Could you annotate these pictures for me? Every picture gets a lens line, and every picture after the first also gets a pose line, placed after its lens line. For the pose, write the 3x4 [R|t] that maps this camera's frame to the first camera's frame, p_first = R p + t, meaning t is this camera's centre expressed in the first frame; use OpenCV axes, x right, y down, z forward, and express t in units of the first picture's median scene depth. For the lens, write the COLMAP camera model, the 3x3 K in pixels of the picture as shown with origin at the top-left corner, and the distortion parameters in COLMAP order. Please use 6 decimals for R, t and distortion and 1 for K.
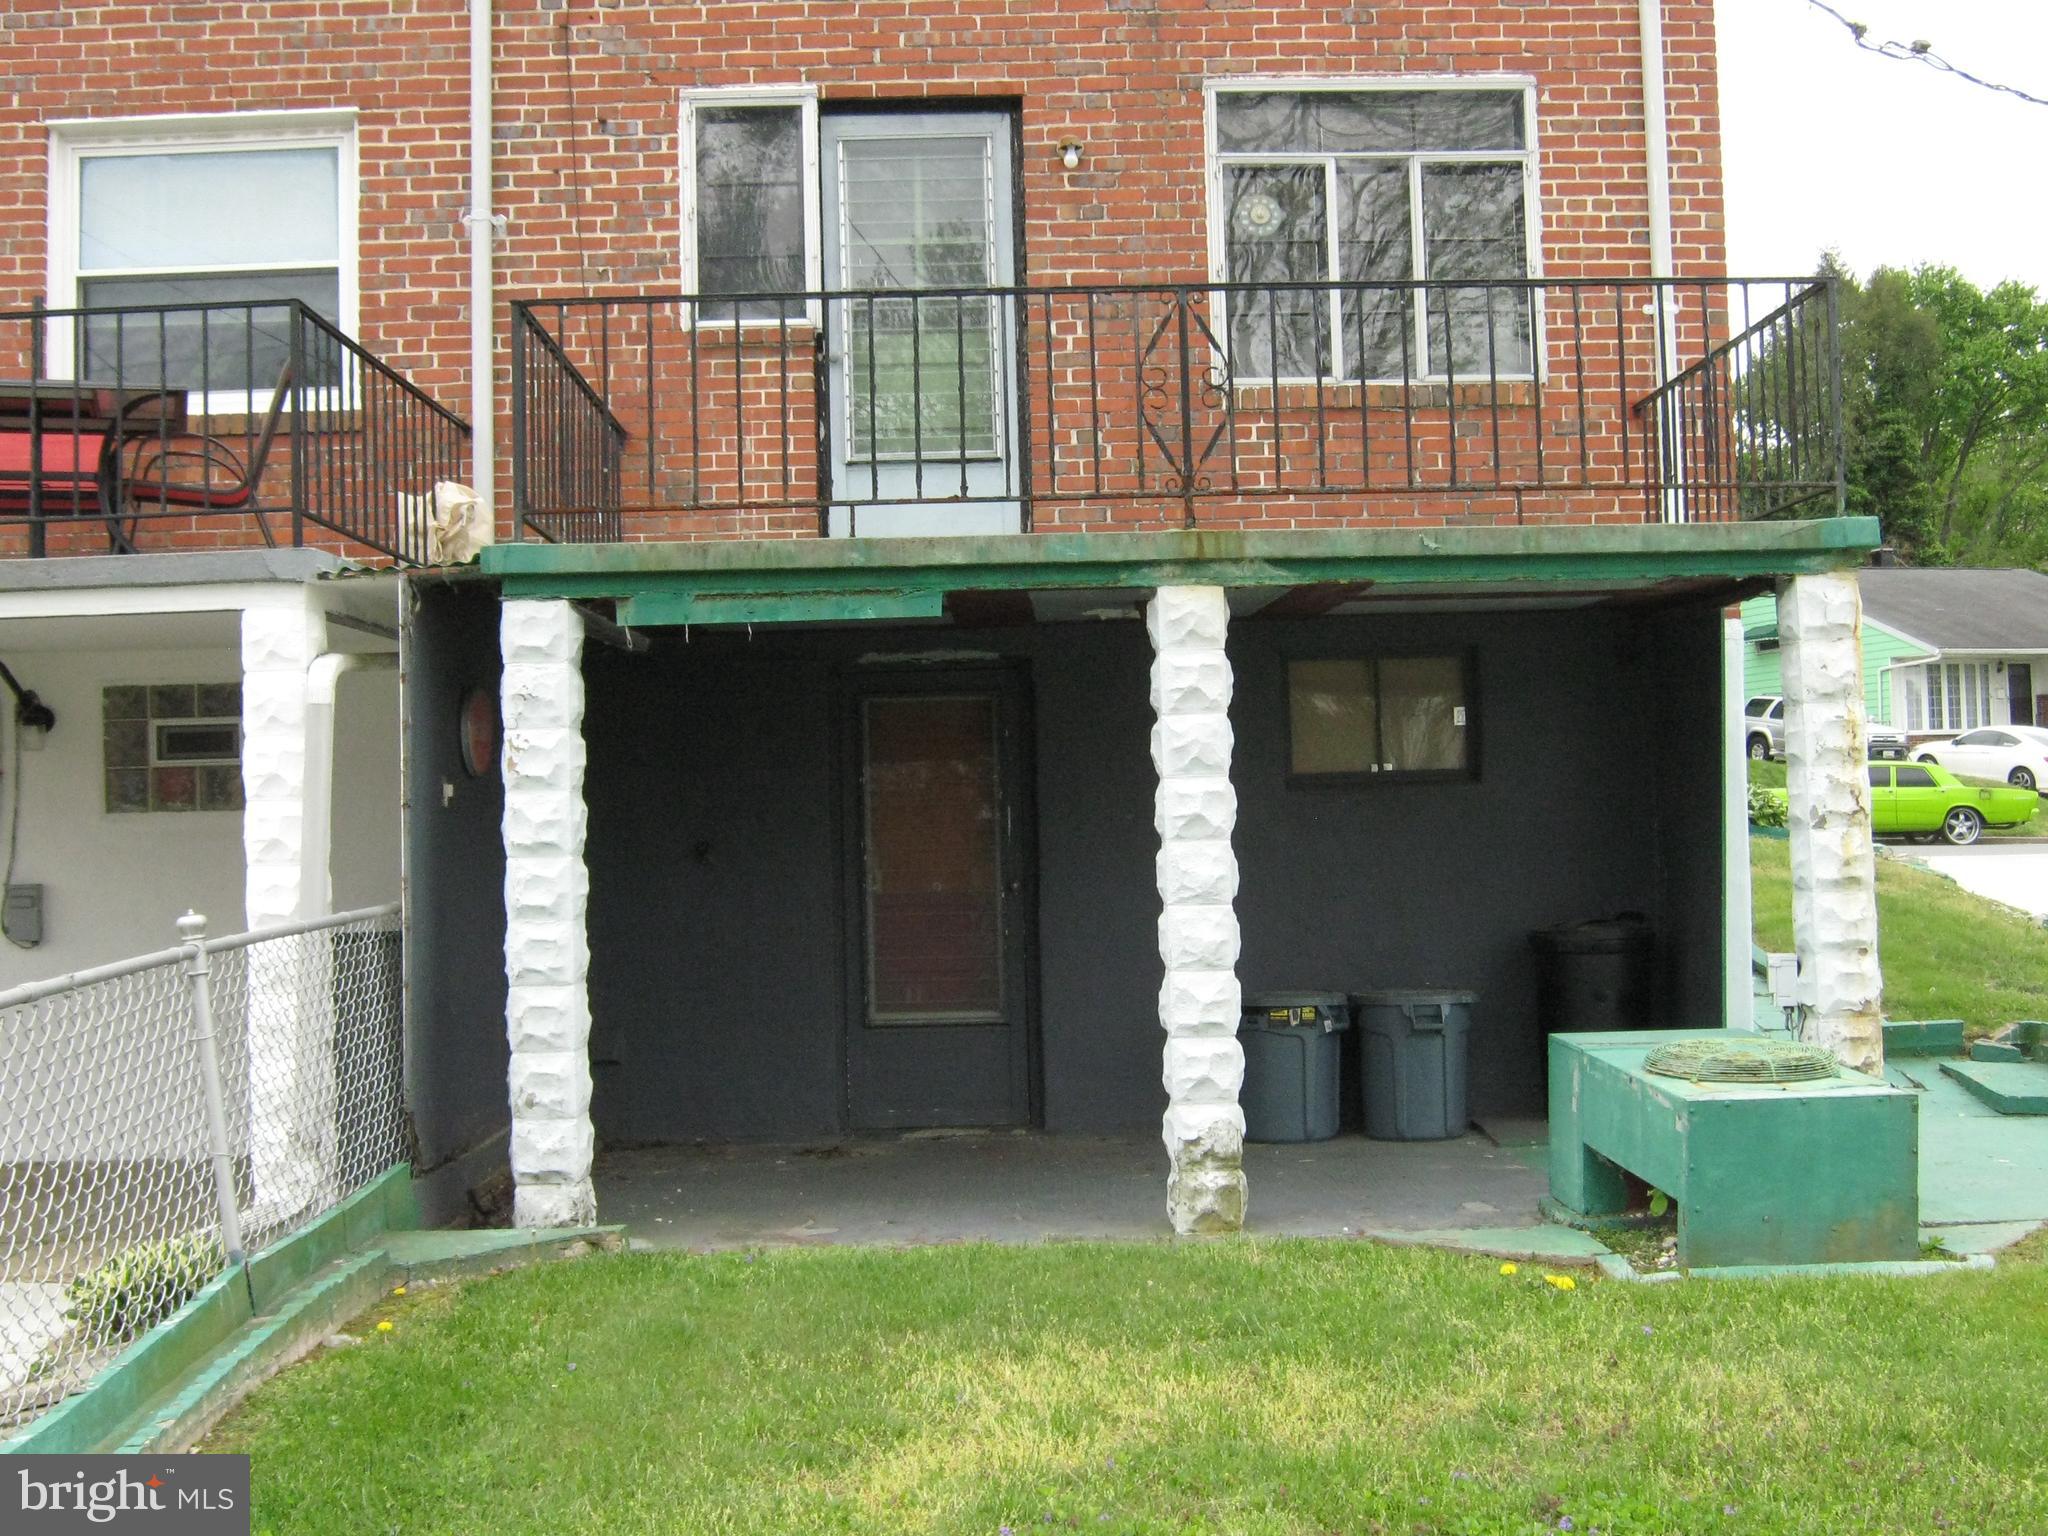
lens RADIAL K [[2360.5, 0, 1026.2], [0, 2360.5, 766.1], [0, 0, 1]] dist [-0.096185, 0.000000]
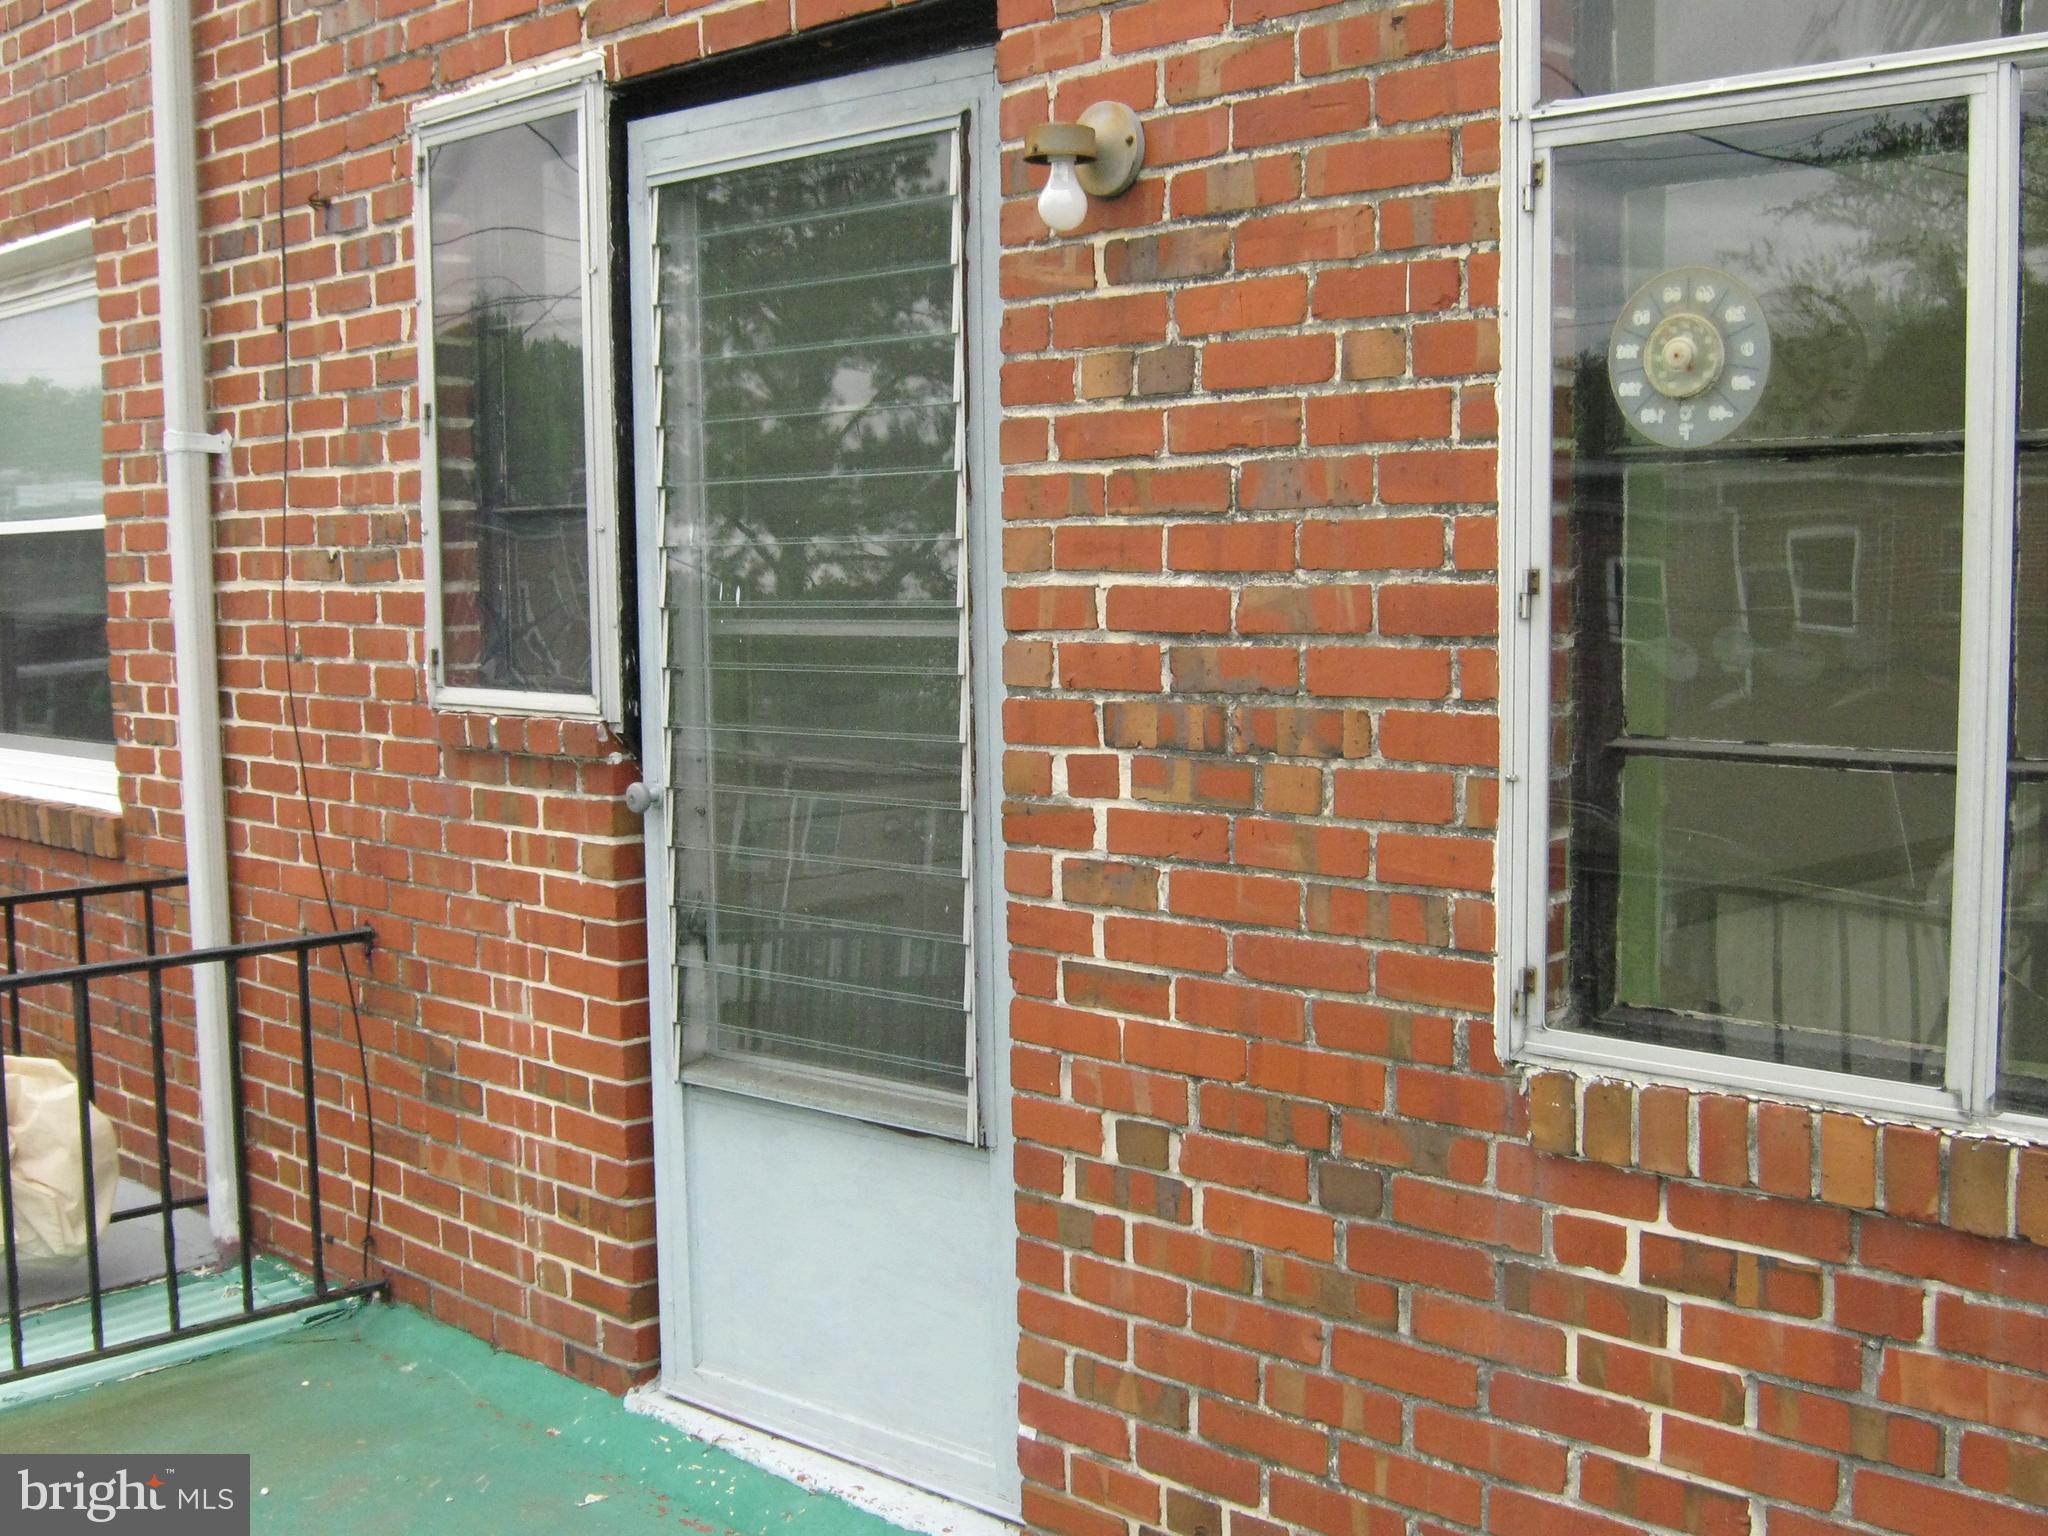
lens RADIAL K [[2360.5, 0, 1036.8], [0, 2360.5, 770.2], [0, 0, 1]] dist [-0.096185, 0.000000]
pose [[0.684605, 0.085565, -0.723875, 0.229103], [0.017533, 0.990866, 0.133705, -0.227274], [0.728703, -0.104227, 0.676852, 0.793308]]
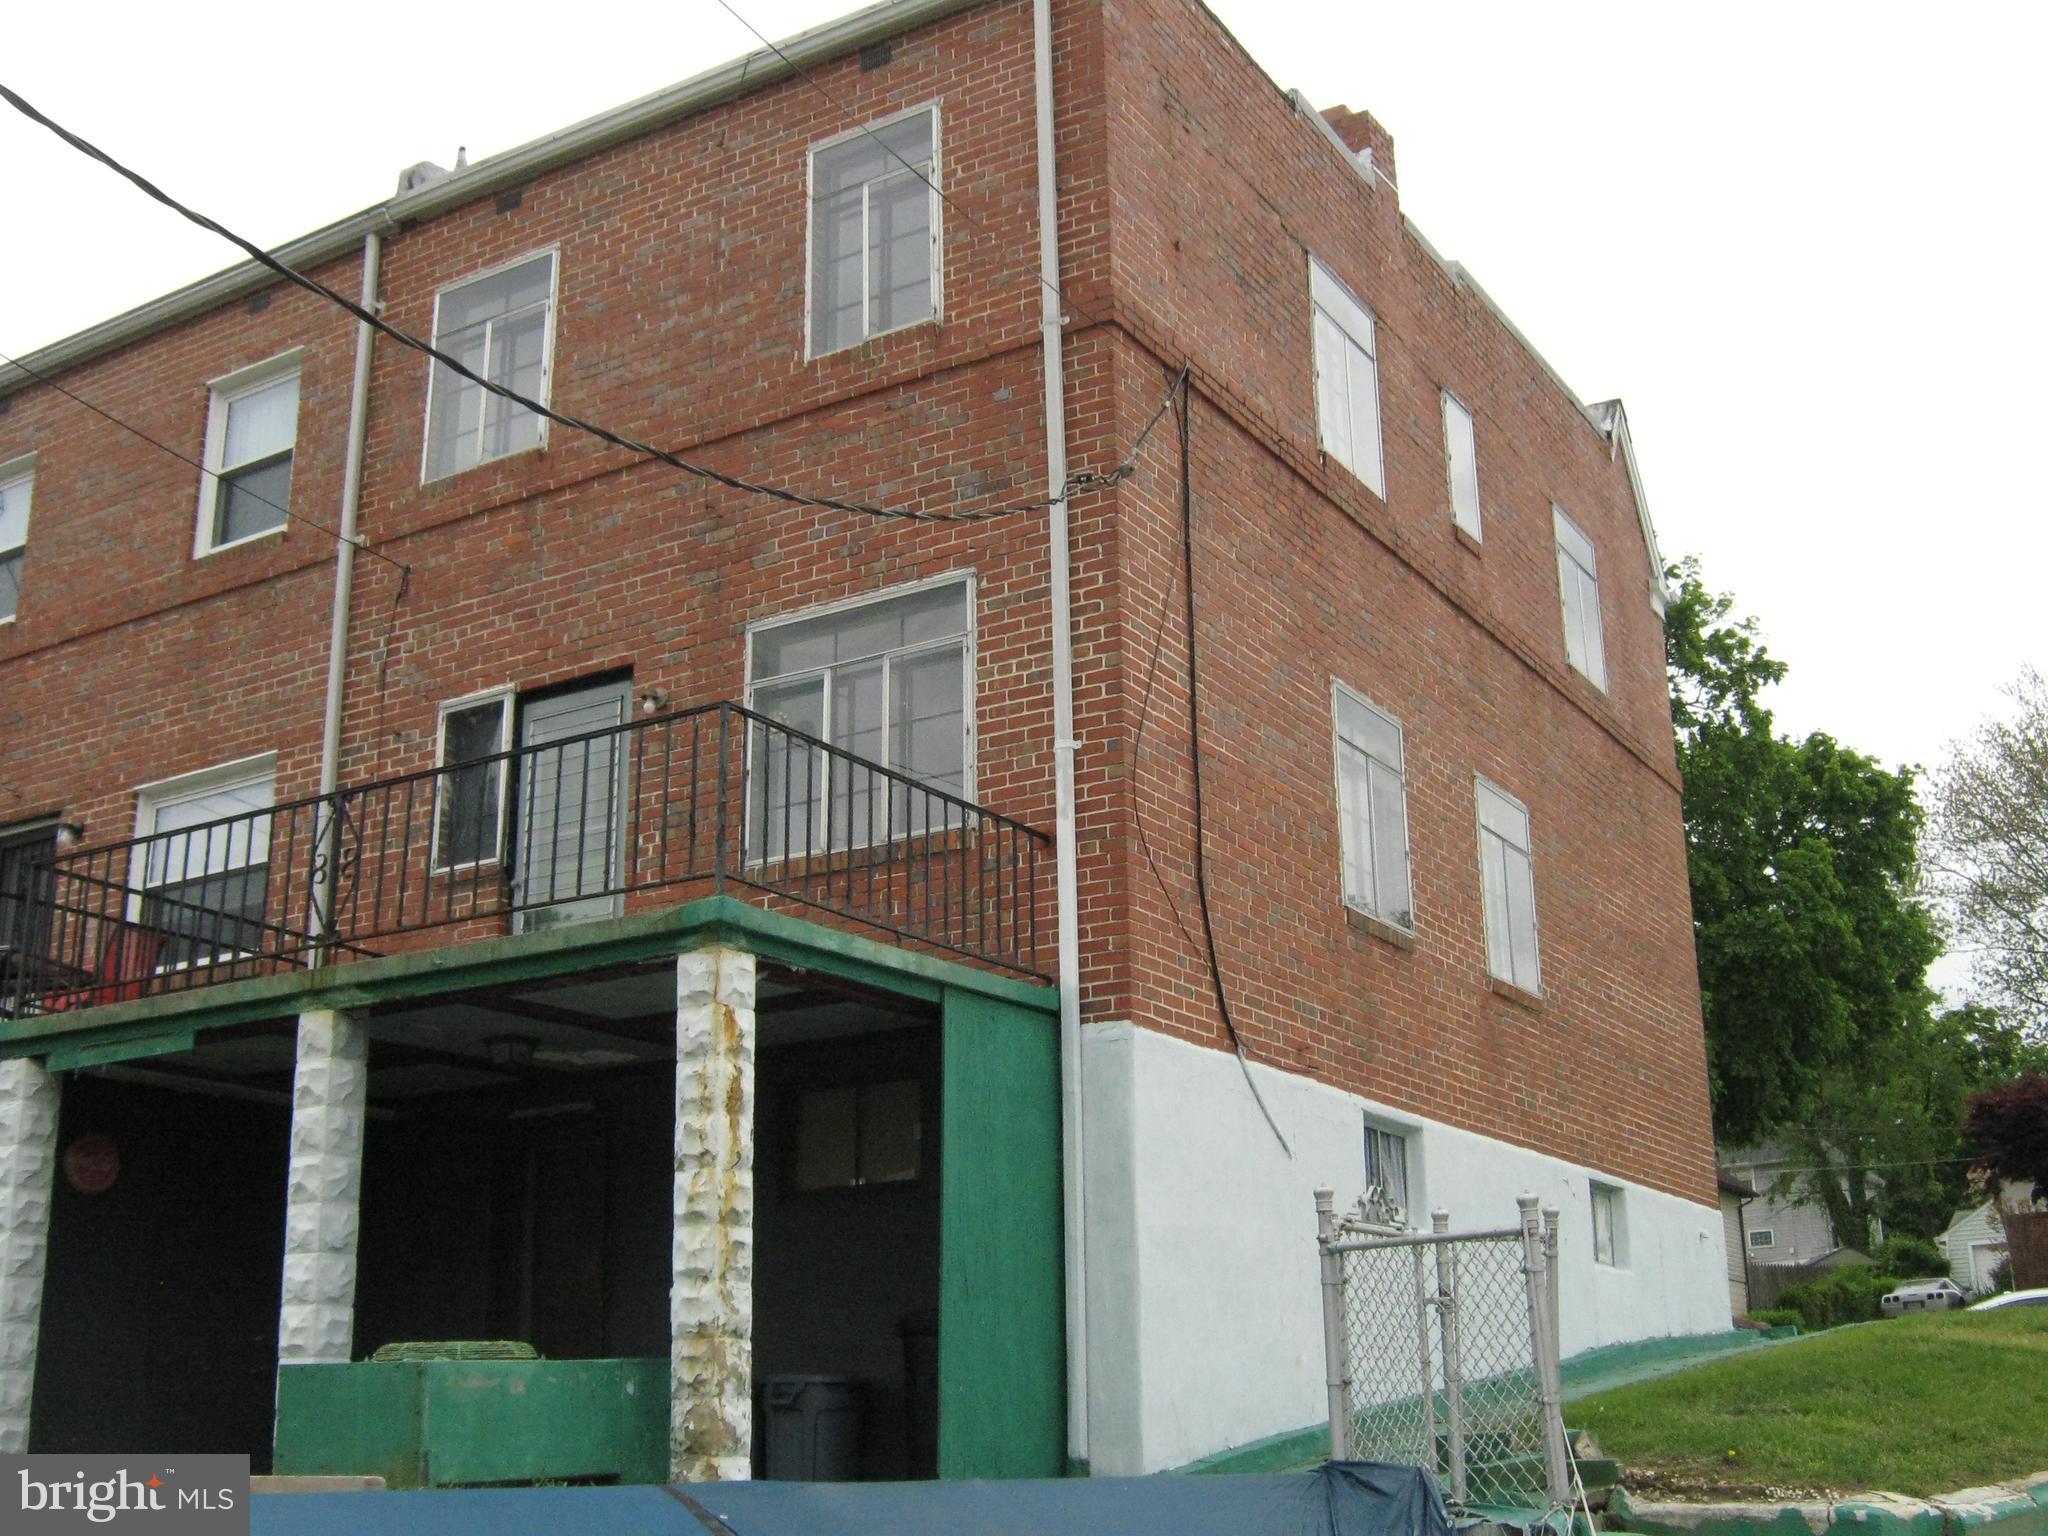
lens RADIAL K [[2360.5, 0, 1022.0], [0, 2360.5, 764.7], [0, 0, 1]] dist [-0.096185, 0.000000]
pose [[0.836959, -0.150215, -0.526246, 0.843749], [0.007986, 0.964842, -0.262709, 0.104747], [0.547207, 0.215674, 0.808733, 0.093221]]
